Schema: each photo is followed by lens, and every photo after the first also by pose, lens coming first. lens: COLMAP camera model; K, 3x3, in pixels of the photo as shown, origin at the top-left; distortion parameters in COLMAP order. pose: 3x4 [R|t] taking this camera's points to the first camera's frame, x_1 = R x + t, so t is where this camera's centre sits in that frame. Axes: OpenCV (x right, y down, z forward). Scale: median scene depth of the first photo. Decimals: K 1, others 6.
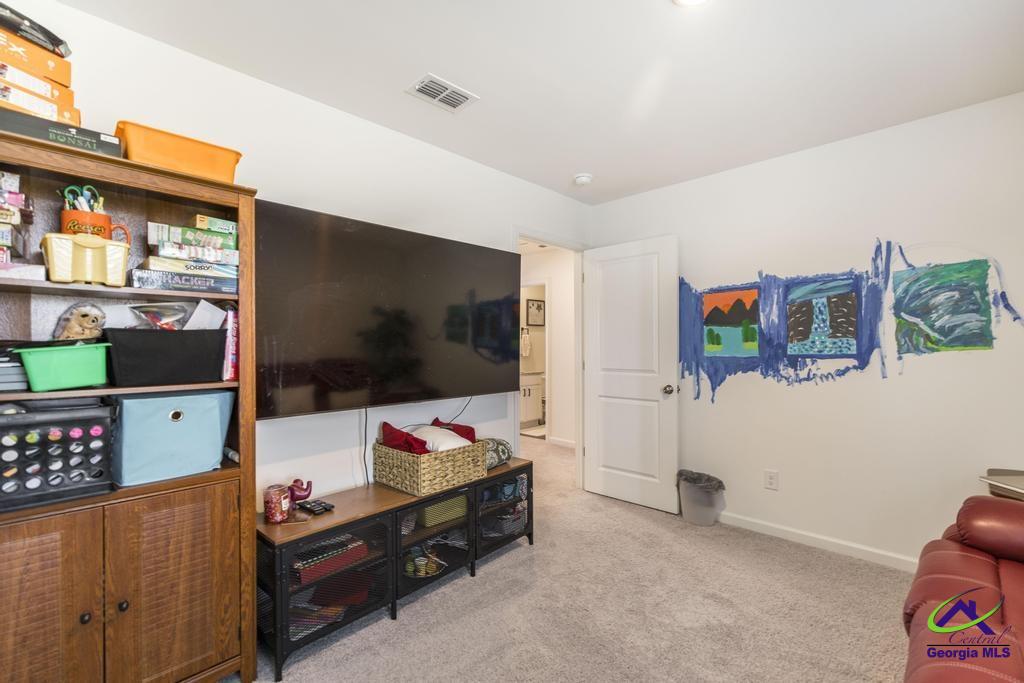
lens RADIAL K [[447.0, 0, 513.3], [0, 447.0, 345.0], [0, 0, 1]] dist [0.011105, 0.000443]
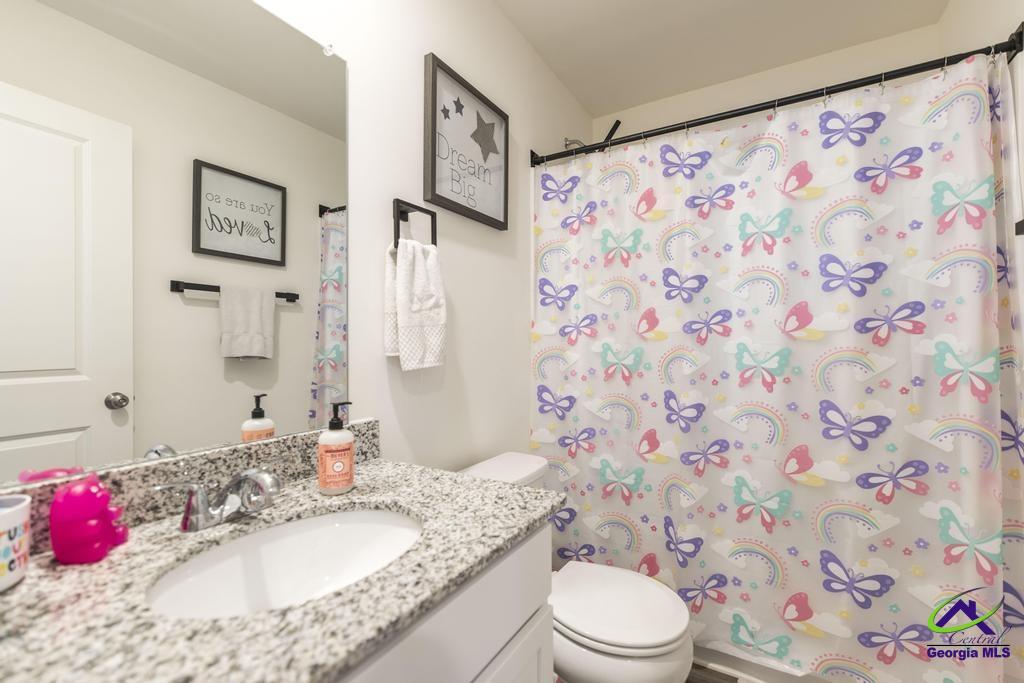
lens RADIAL K [[447.0, 0, 510.9], [0, 447.0, 340.0], [0, 0, 1]] dist [0.011105, 0.000443]
pose [[0.978978, 0.003335, 0.203939, 0.026675], [-0.002204, 0.999981, -0.005771, 0.015647], [-0.203954, 0.005200, 0.978967, 0.801650]]
